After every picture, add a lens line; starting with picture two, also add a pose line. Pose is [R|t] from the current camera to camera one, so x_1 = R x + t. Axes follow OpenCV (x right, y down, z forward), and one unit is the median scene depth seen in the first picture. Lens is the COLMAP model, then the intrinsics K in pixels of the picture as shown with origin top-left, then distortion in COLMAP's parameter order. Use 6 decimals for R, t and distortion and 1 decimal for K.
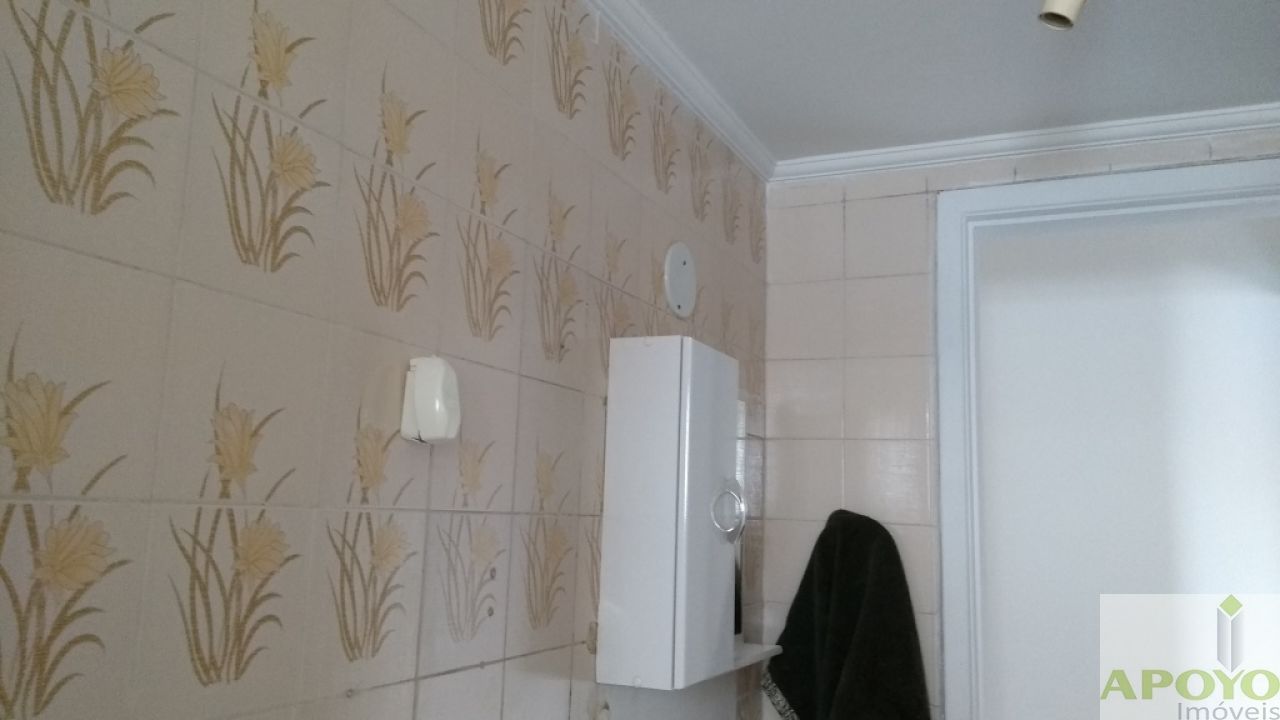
lens RADIAL K [[977.6, 0, 644.9], [0, 977.6, 360.1], [0, 0, 1]] dist [0.057441, -0.022079]
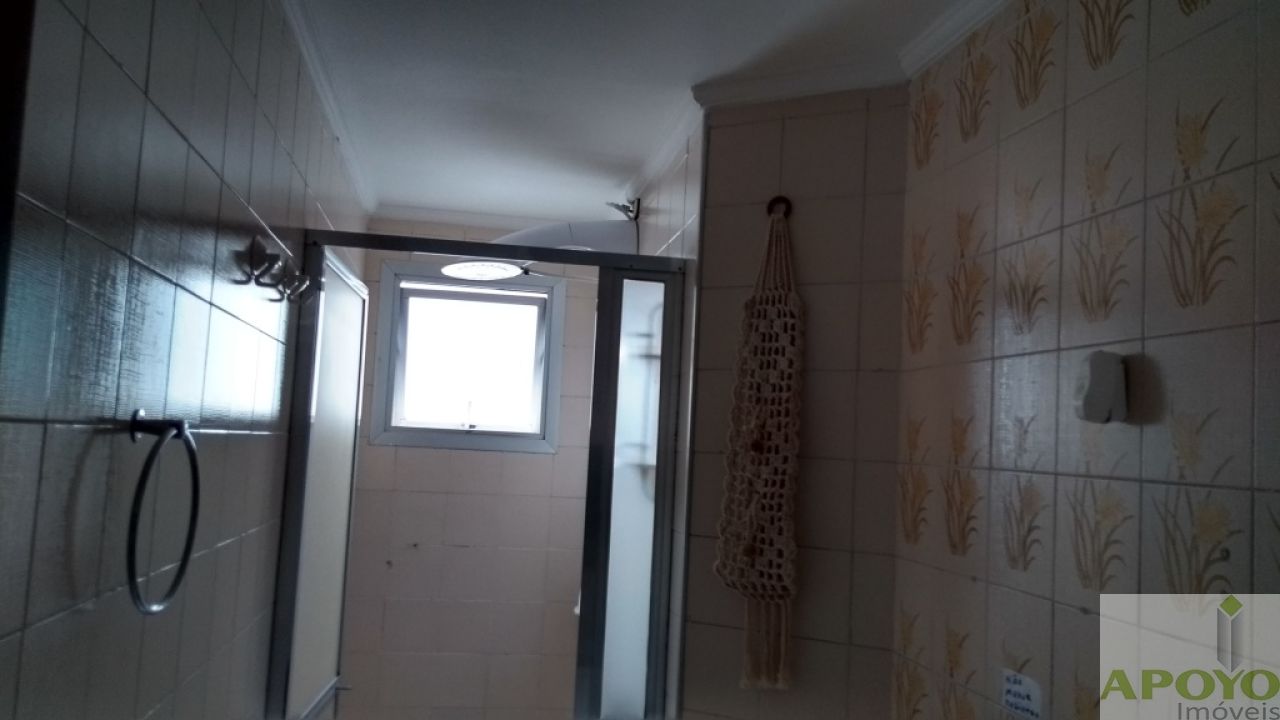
lens RADIAL K [[977.6, 0, 635.3], [0, 977.6, 365.4], [0, 0, 1]] dist [0.057441, -0.022079]
pose [[-0.897623, -0.127556, -0.421903, 0.780638], [-0.021845, 0.968907, -0.246460, 0.308511], [0.440222, -0.212012, -0.872500, 1.715011]]
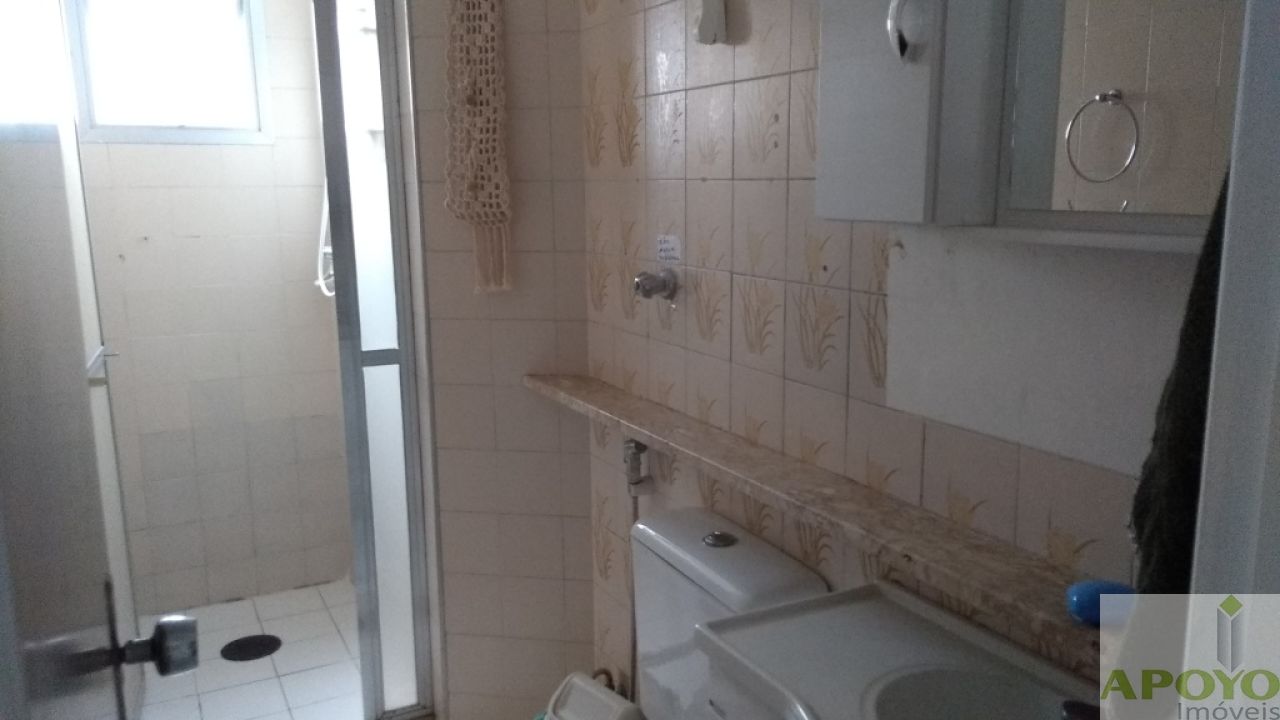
lens RADIAL K [[977.6, 0, 647.1], [0, 977.6, 363.6], [0, 0, 1]] dist [0.057441, -0.022079]
pose [[-0.724996, 0.086499, -0.683300, 1.057115], [0.094738, 0.995177, 0.025460, 0.556521], [0.682207, -0.046276, -0.729693, 2.044831]]
